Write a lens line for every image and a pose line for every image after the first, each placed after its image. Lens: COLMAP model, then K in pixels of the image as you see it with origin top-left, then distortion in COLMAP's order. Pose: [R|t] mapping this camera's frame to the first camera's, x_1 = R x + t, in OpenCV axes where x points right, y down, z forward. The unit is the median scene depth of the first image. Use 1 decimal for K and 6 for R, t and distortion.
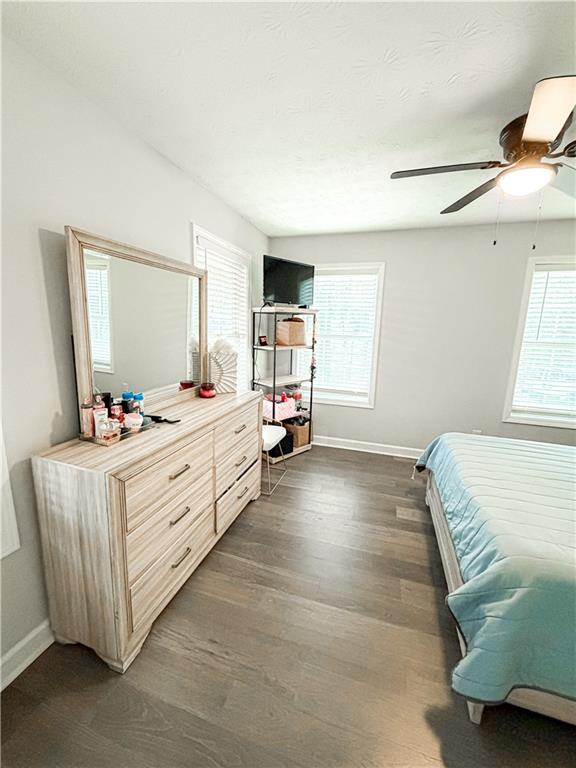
lens RADIAL K [[307.9, 0, 287.6], [0, 307.9, 382.7], [0, 0, 1]] dist [0.001812, 0.000128]
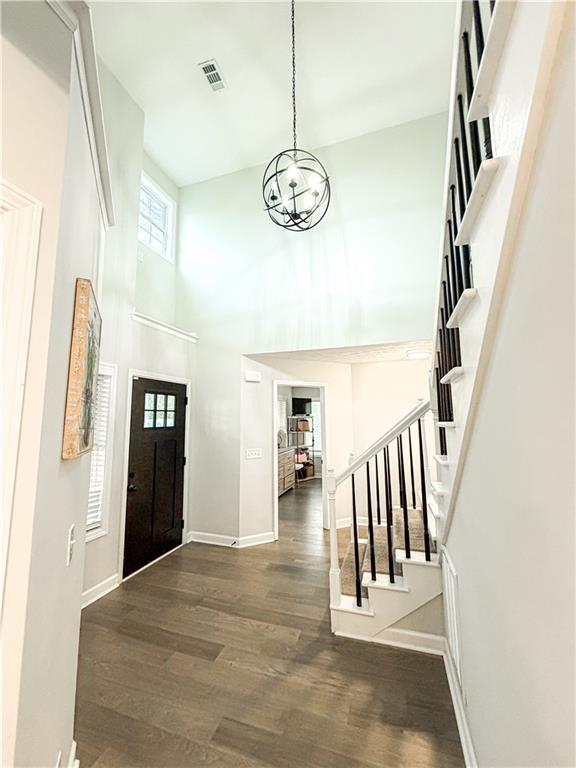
lens RADIAL K [[307.9, 0, 287.2], [0, 307.9, 382.0], [0, 0, 1]] dist [0.001812, 0.000128]
pose [[0.999116, -0.040583, -0.010967, -0.073051], [0.035742, 0.957383, -0.286602, 0.196665], [0.022131, 0.285957, 0.957987, -1.419696]]
